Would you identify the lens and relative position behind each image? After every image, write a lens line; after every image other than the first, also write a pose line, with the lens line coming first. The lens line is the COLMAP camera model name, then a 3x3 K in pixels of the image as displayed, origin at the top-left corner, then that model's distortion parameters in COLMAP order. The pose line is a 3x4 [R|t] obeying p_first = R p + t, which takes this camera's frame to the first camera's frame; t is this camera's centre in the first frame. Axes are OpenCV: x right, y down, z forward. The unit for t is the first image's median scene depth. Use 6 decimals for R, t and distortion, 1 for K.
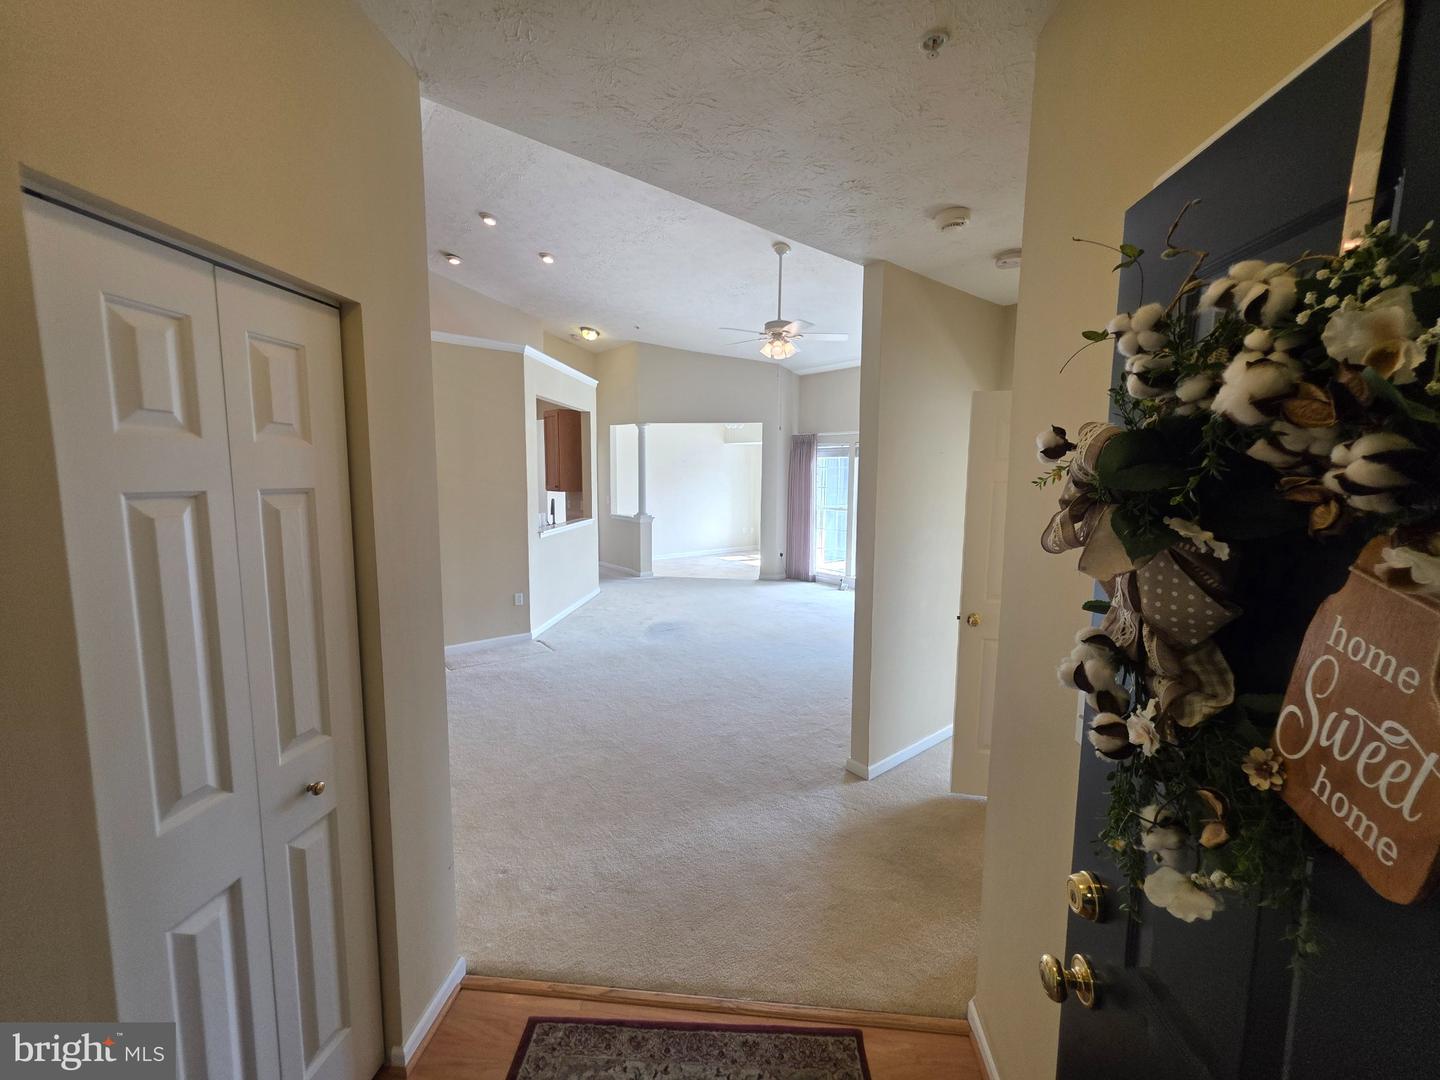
lens RADIAL K [[574.1, 0, 725.1], [0, 574.1, 539.2], [0, 0, 1]] dist [0.000880, 0.000071]
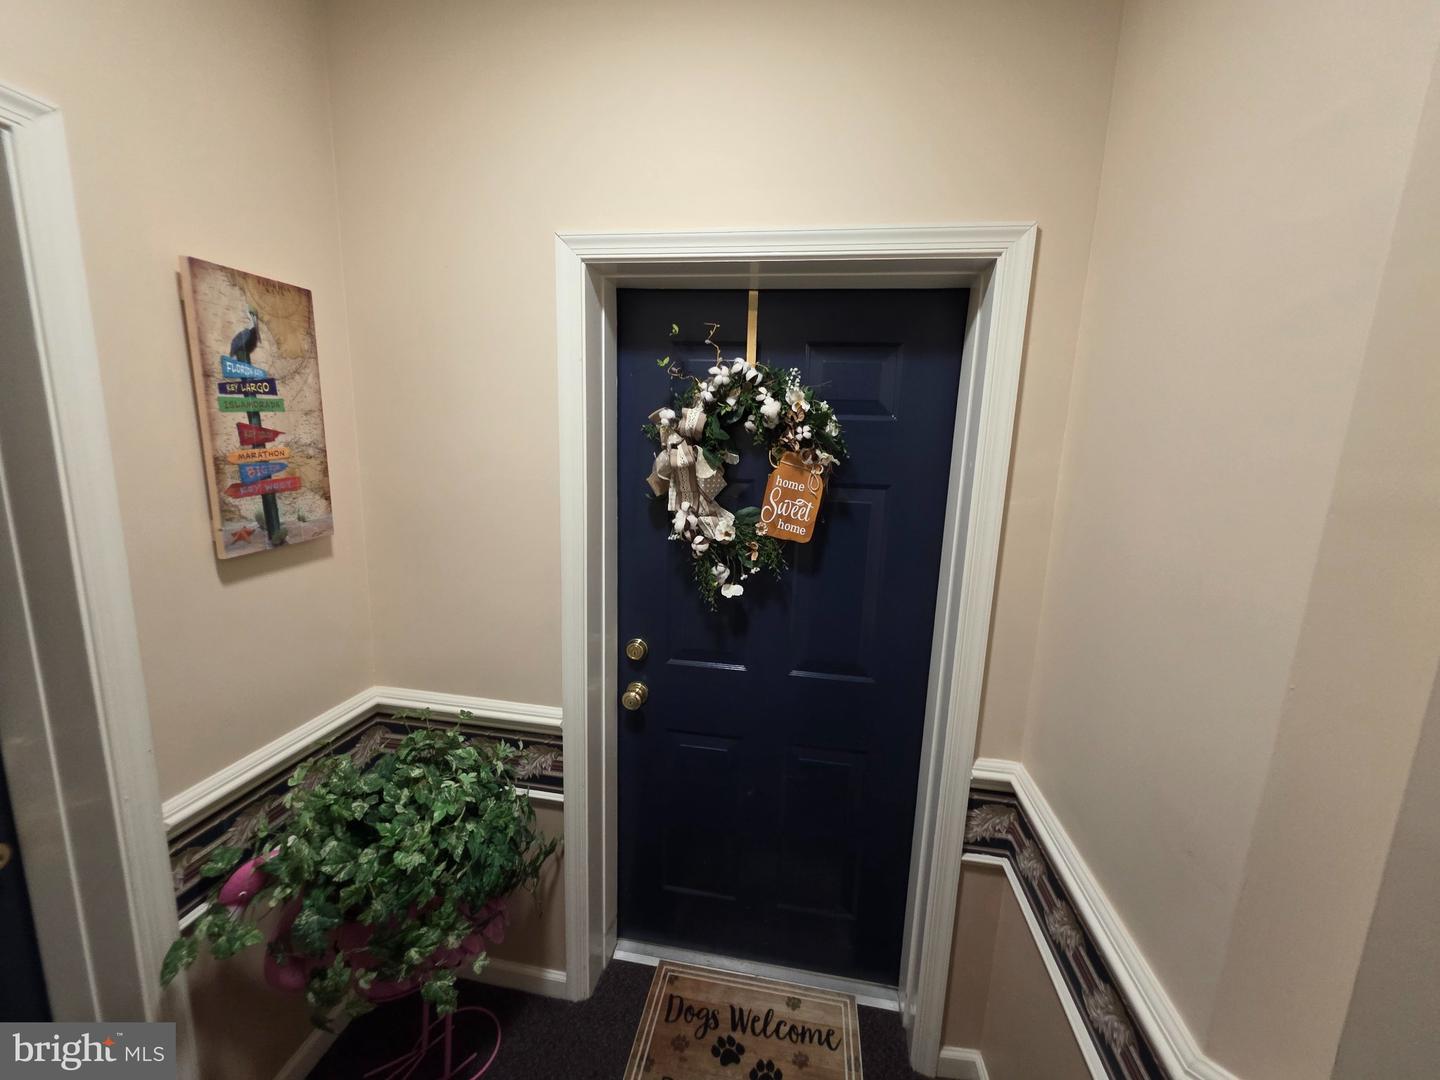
lens RADIAL K [[574.1, 0, 725.1], [0, 574.1, 539.2], [0, 0, 1]] dist [0.000880, 0.000071]
pose [[0.069665, -0.185945, 0.980087, -2.445923], [0.080358, 0.980328, 0.180278, -0.143633], [-0.994329, 0.066199, 0.083237, 1.056325]]
